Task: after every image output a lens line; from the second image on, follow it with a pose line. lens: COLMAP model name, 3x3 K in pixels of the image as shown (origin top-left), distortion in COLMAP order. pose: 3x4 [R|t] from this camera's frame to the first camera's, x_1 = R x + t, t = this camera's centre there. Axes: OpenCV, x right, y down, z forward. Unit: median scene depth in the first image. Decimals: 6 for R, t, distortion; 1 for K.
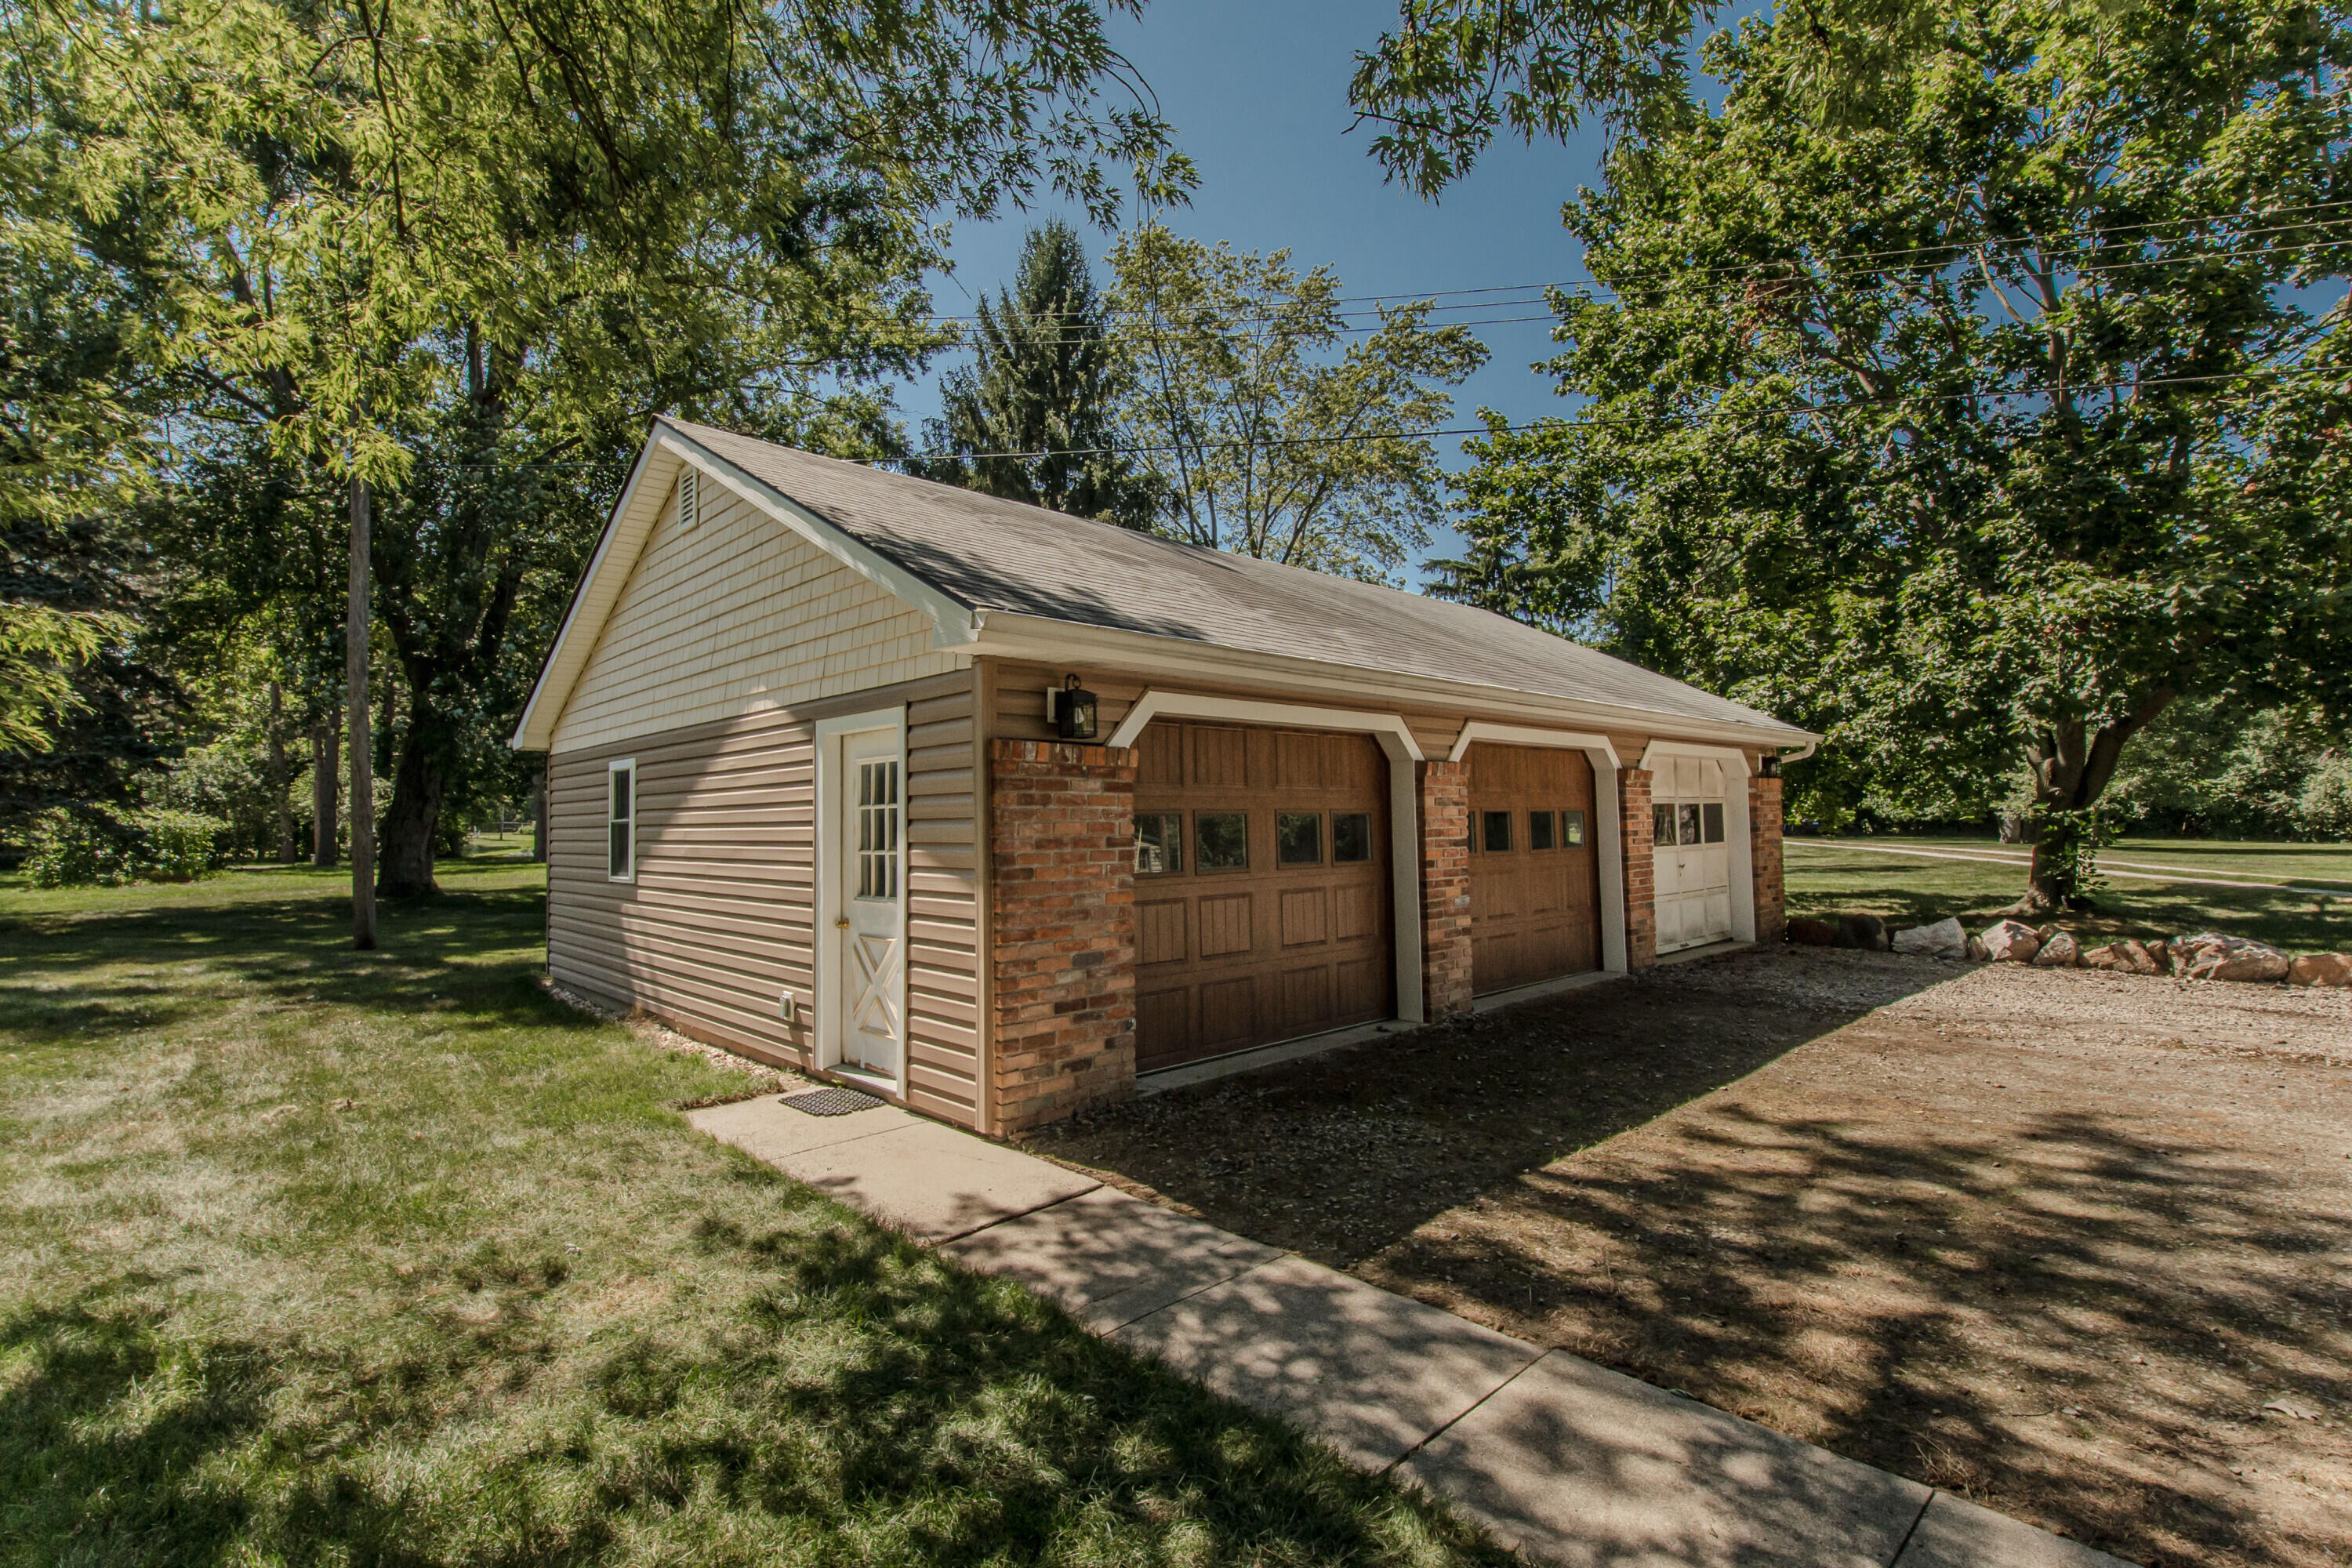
lens RADIAL K [[1106.6, 0, 1178.6], [0, 1106.6, 784.5], [0, 0, 1]] dist [0.009067, -0.004675]
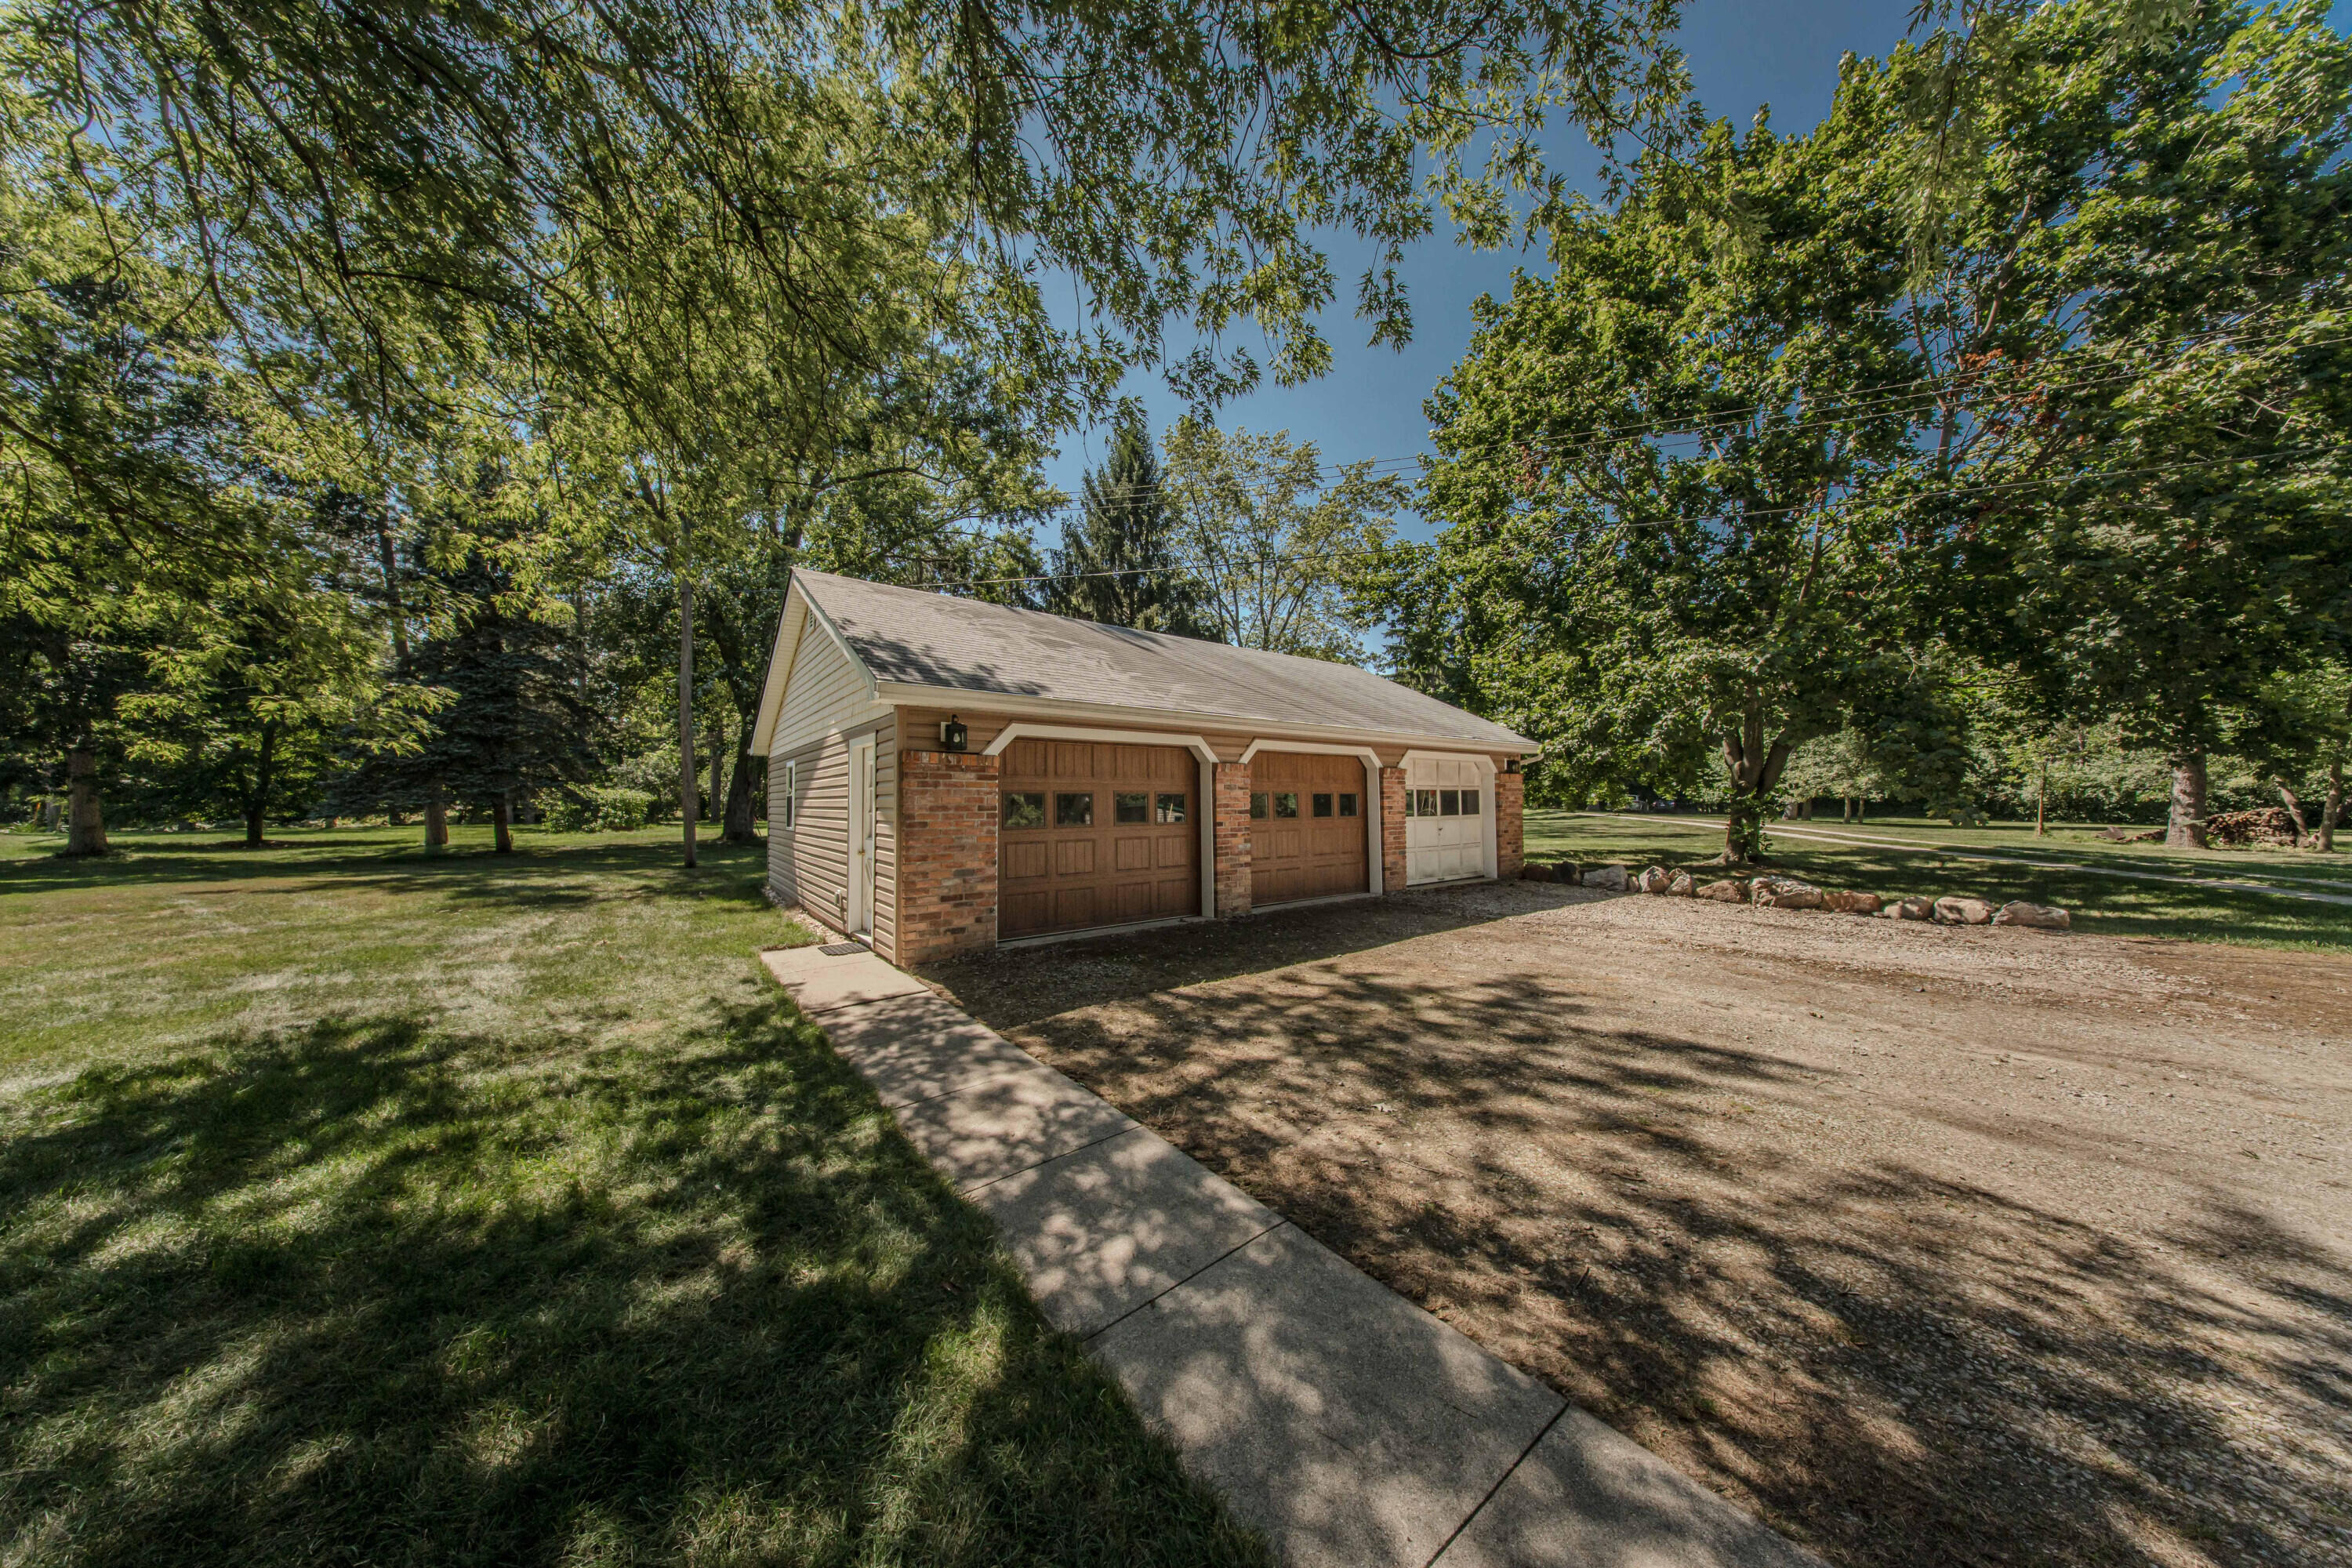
lens RADIAL K [[706.7, 0, 1157.0], [0, 706.7, 793.3], [0, 0, 1]] dist [-0.000207, -0.000501]
pose [[0.994592, 0.006575, -0.103655, 0.241105], [-0.004133, 0.999709, 0.023763, -0.000194], [0.103781, -0.023206, 0.994329, -0.077037]]
